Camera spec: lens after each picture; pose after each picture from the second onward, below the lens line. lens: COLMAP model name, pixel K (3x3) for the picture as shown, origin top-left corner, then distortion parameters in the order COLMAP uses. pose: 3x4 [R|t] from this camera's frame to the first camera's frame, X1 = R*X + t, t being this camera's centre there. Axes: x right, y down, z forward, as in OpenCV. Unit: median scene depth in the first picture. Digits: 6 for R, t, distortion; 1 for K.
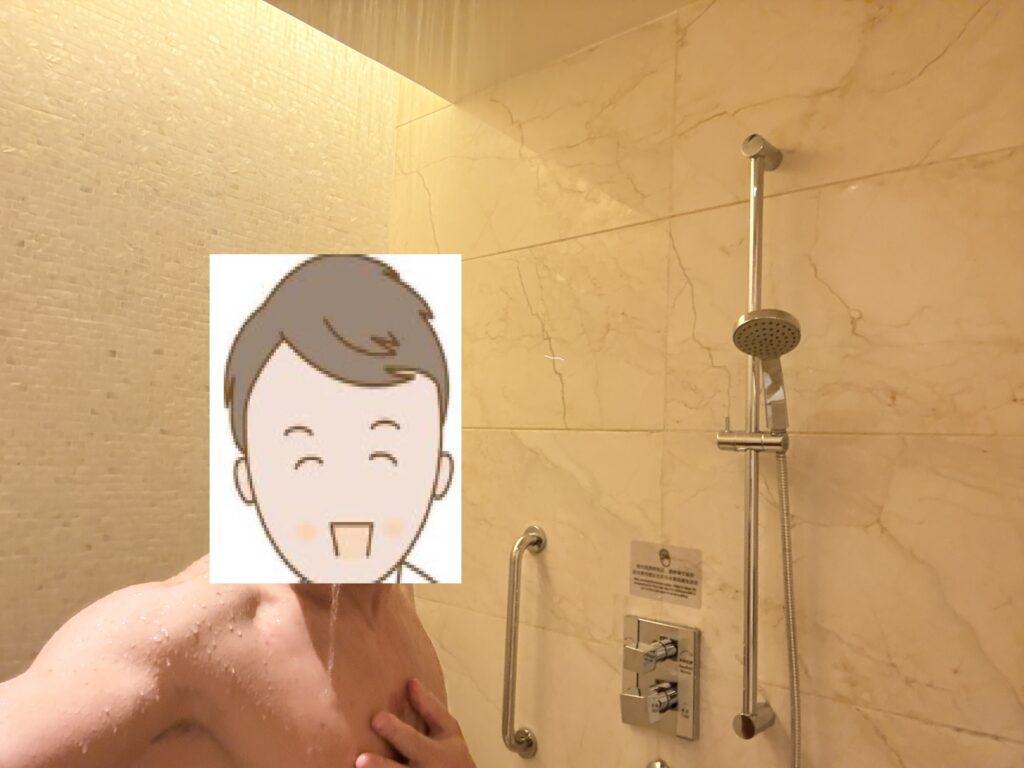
lens RADIAL K [[721.3, 0, 503.5], [0, 721.3, 390.3], [0, 0, 1]] dist [0.059555, -0.074368]
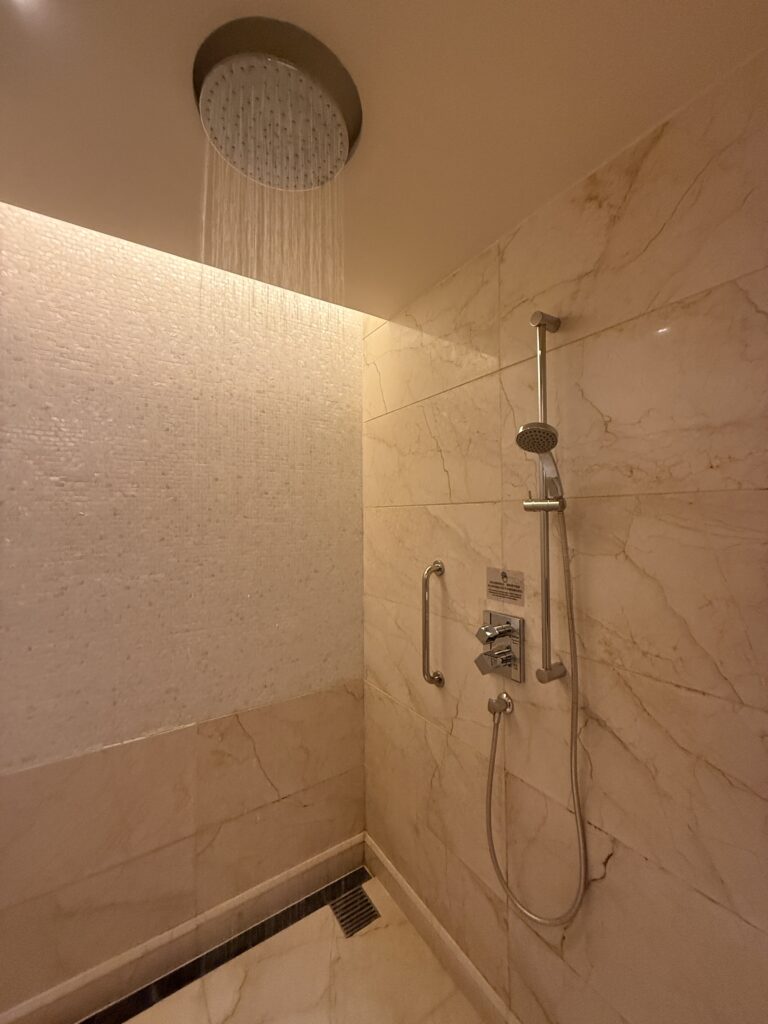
lens RADIAL K [[407.9, 0, 383.8], [0, 407.9, 506.7], [0, 0, 1]] dist [0.001137, 0.001402]
pose [[0.965388, -0.059151, -0.254021, 0.198048], [0.073742, 0.996107, 0.048296, 0.003310], [0.250176, -0.065356, 0.965992, 0.030215]]
